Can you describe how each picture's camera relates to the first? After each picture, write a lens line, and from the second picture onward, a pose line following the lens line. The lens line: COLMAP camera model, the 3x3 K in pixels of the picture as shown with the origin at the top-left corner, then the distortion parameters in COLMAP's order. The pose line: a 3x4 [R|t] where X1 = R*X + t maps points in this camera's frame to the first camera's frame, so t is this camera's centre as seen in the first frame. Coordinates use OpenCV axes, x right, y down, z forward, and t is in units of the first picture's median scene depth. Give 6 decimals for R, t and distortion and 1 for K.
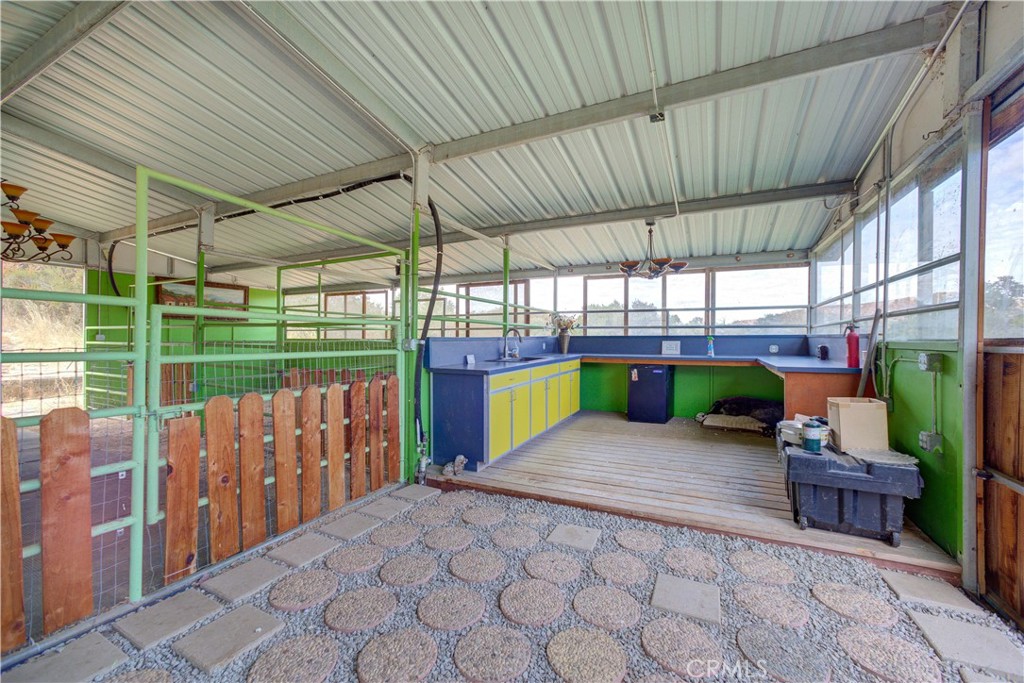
lens RADIAL K [[404.9, 0, 512.2], [0, 404.9, 338.7], [0, 0, 1]] dist [-0.016680, 0.008140]
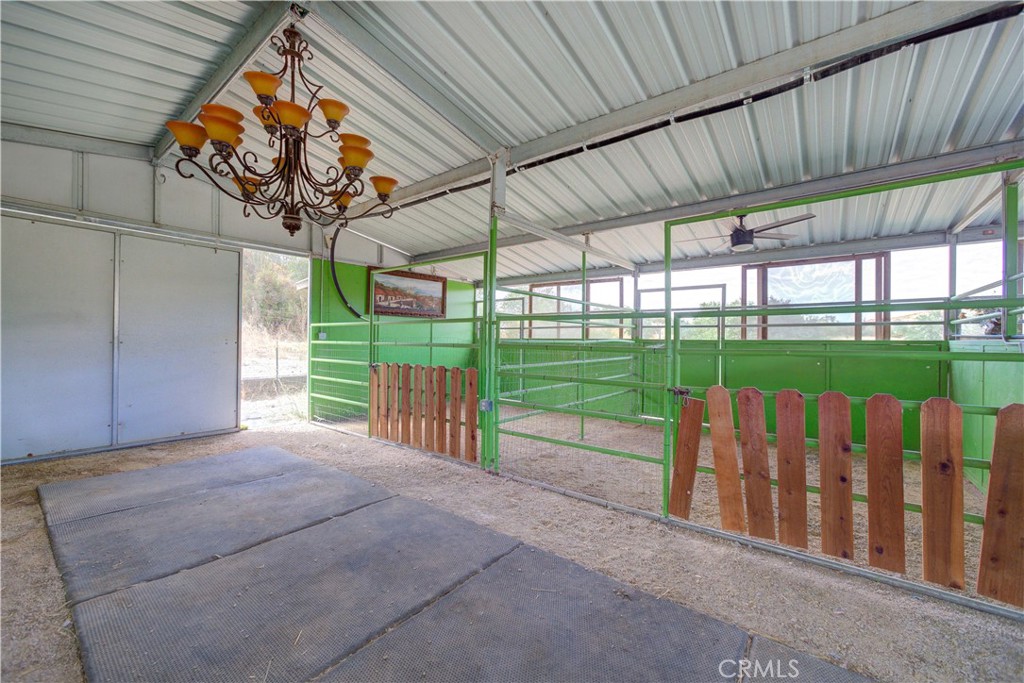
lens RADIAL K [[404.9, 0, 509.5], [0, 404.9, 341.2], [0, 0, 1]] dist [-0.016680, 0.008140]
pose [[0.979188, 0.005177, -0.202890, -0.579781], [-0.004218, 0.999978, 0.005160, 0.002318], [0.202912, -0.004196, 0.979188, 0.288403]]
